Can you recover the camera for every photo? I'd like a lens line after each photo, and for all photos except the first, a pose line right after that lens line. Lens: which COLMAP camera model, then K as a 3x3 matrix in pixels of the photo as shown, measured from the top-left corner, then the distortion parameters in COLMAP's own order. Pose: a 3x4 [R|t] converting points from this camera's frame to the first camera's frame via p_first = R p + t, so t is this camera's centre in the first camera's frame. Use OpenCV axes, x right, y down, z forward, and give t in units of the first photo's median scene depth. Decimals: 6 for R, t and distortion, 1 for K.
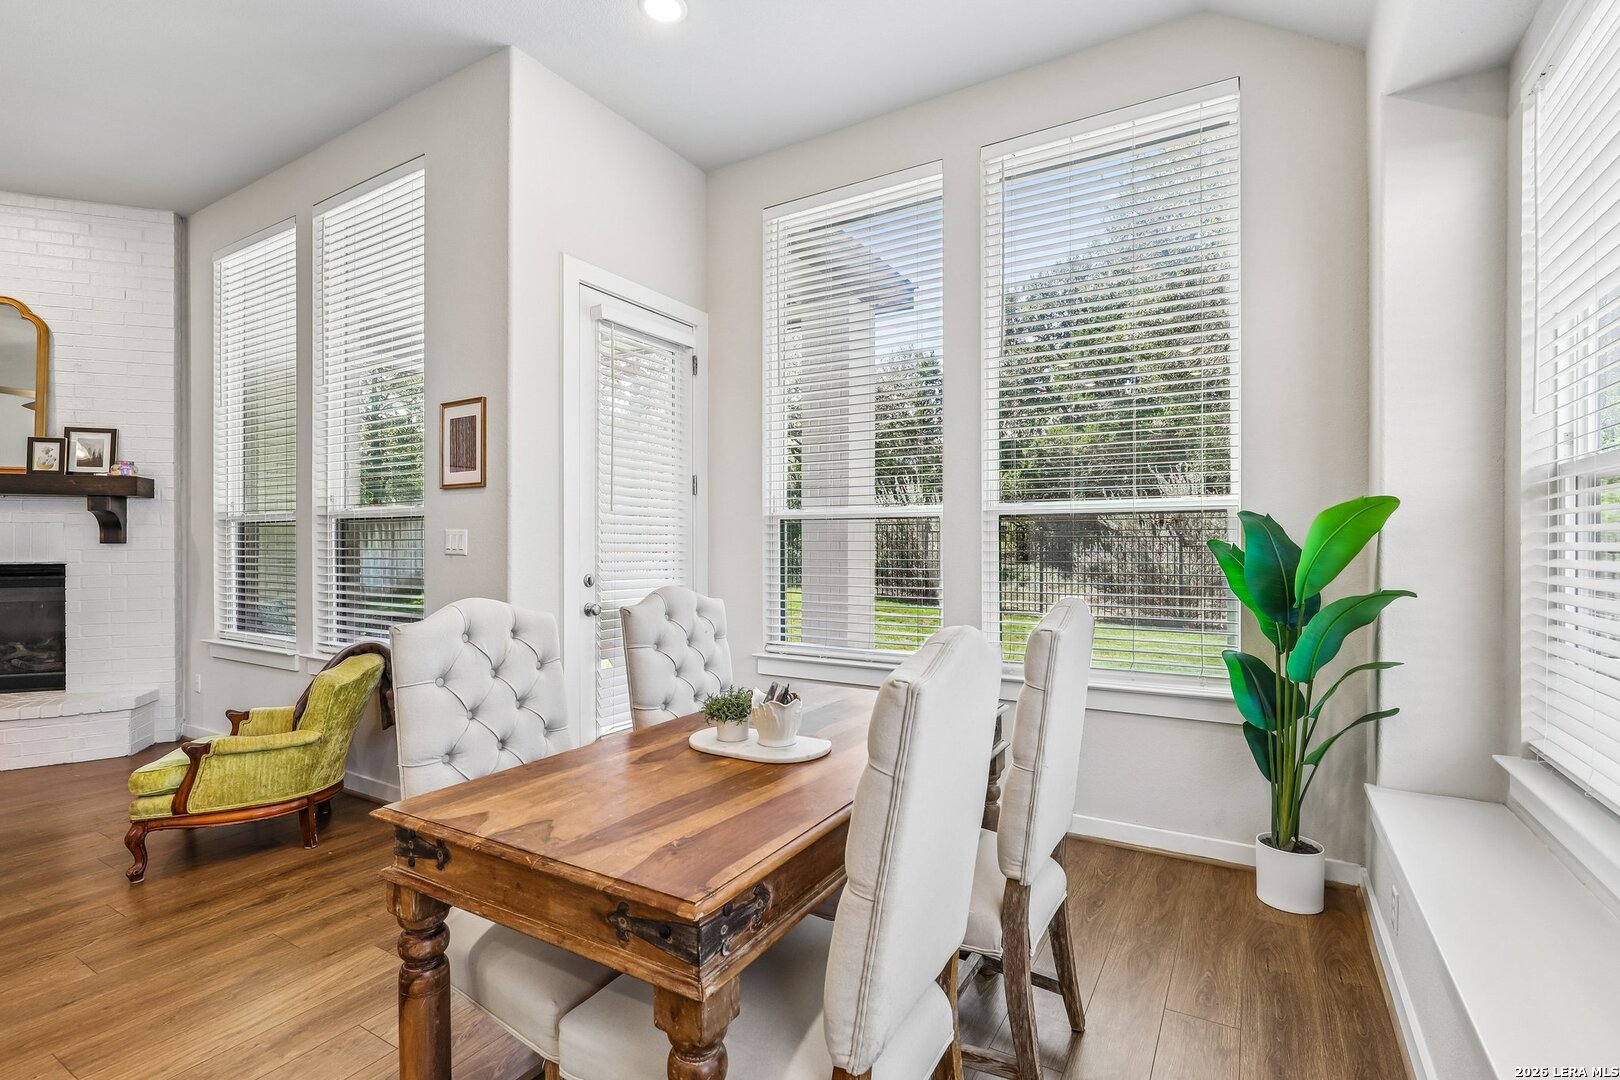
lens RADIAL K [[758.6, 0, 812.3], [0, 758.6, 545.3], [0, 0, 1]] dist [-0.008665, 0.005115]
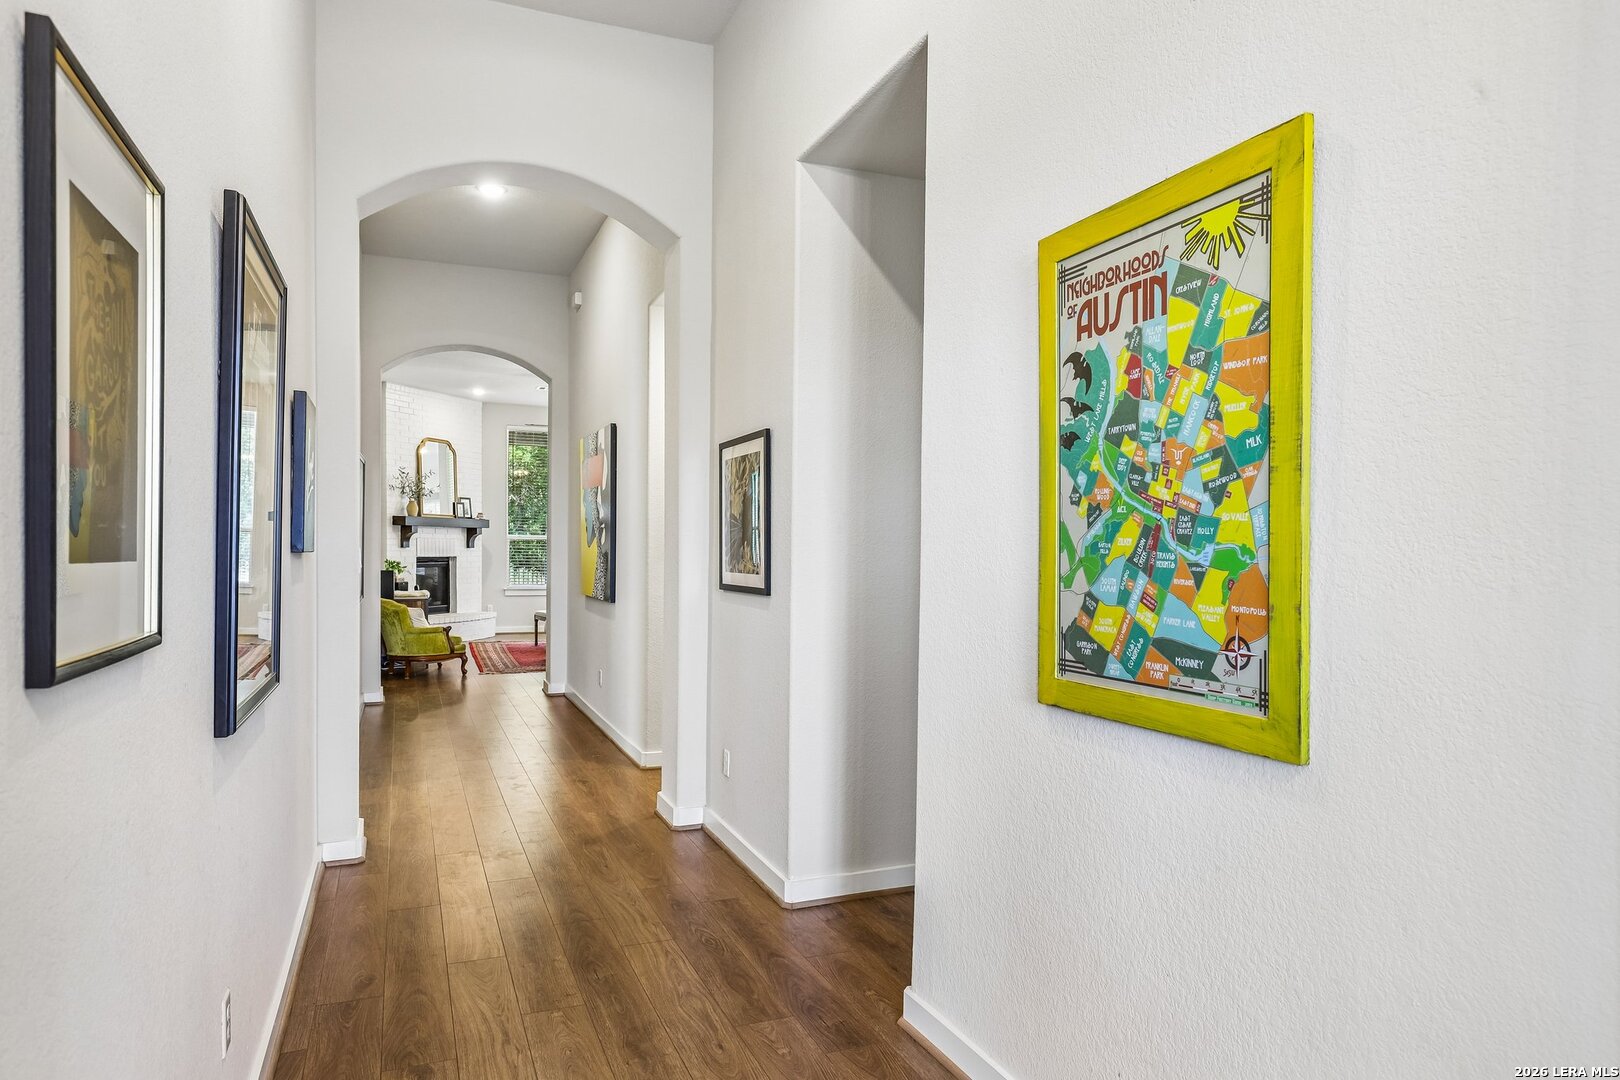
lens RADIAL K [[987.4, 0, 811.9], [0, 987.4, 551.8], [0, 0, 1]] dist [0.005342, 0.000471]
pose [[0.592255, 0.001096, 0.805750, -3.884597], [-0.006489, 0.999973, 0.003410, -0.009923], [-0.805725, -0.007248, 0.592246, -2.301380]]
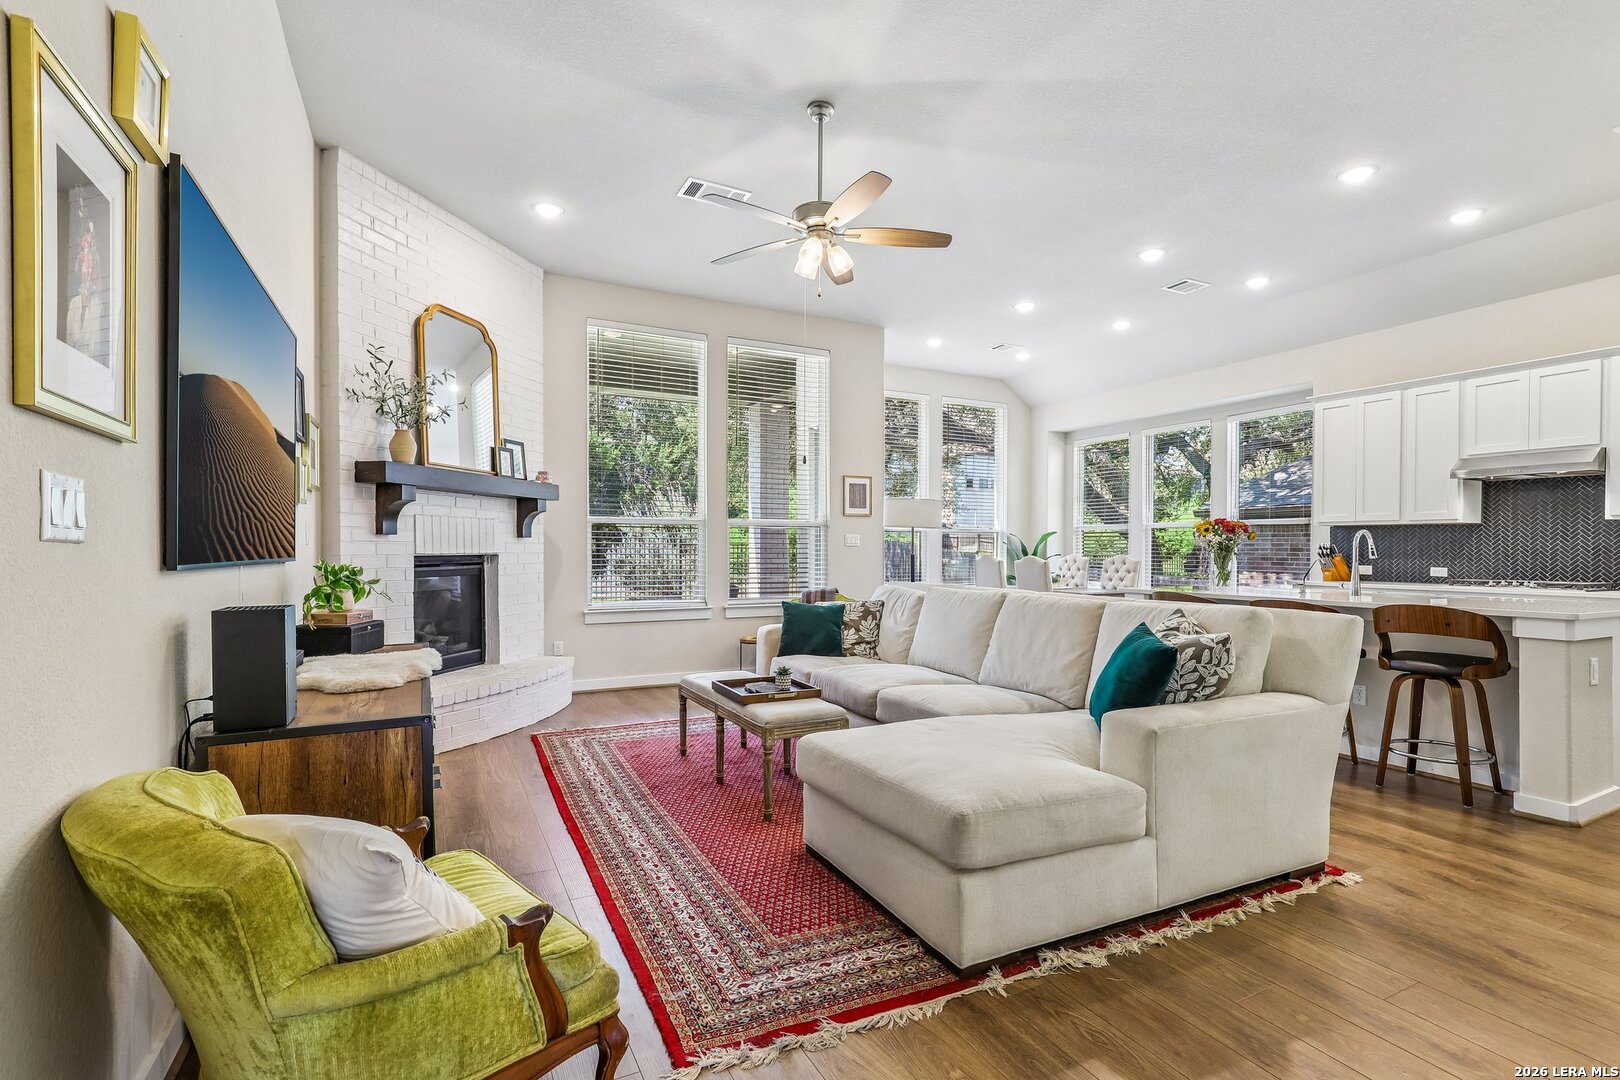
lens RADIAL K [[758.6, 0, 822.4], [0, 758.6, 554.0], [0, 0, 1]] dist [-0.008665, 0.005115]
pose [[0.517194, -0.006659, 0.855842, -2.447060], [-0.003300, 0.999947, 0.009775, 0.016081], [-0.855862, -0.007880, 0.517145, -0.060972]]
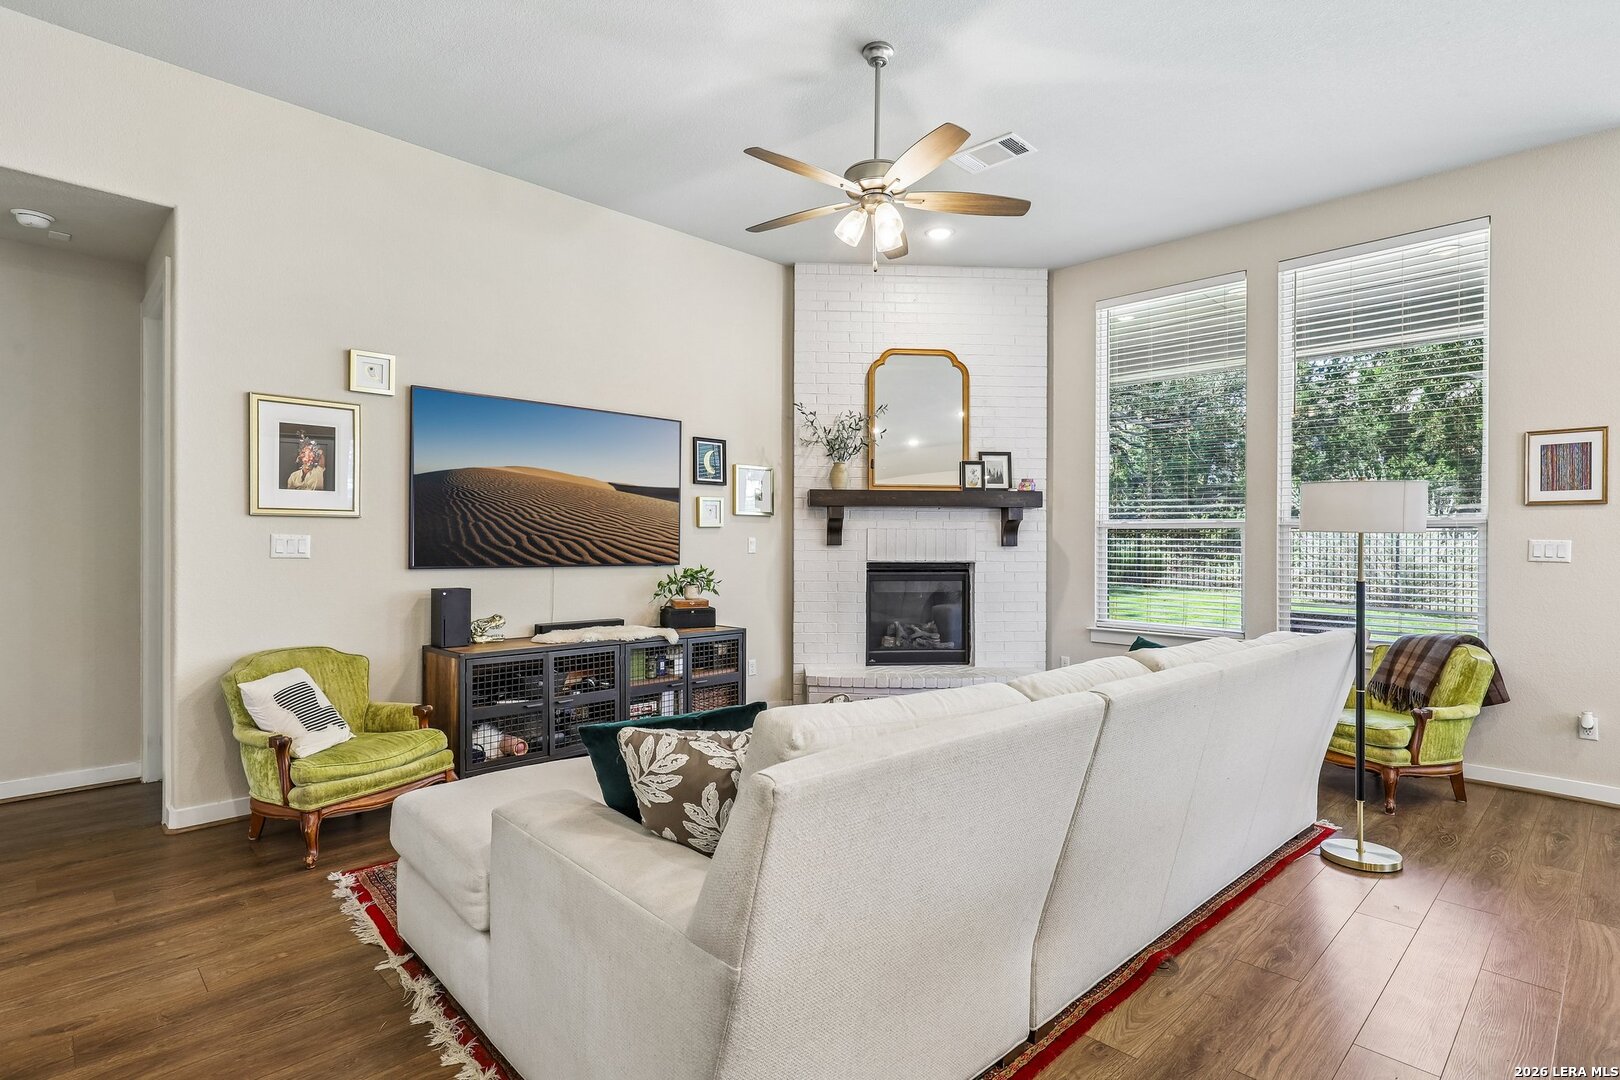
lens RADIAL K [[812.3, 0, 820.6], [0, 812.3, 540.0], [0, 0, 1]] dist [0.002053, 0.002910]
pose [[0.970822, 0.005251, -0.239745, -1.288319], [-0.005175, 0.999986, 0.000942, -0.016296], [0.239747, 0.000326, 0.970835, -0.495786]]
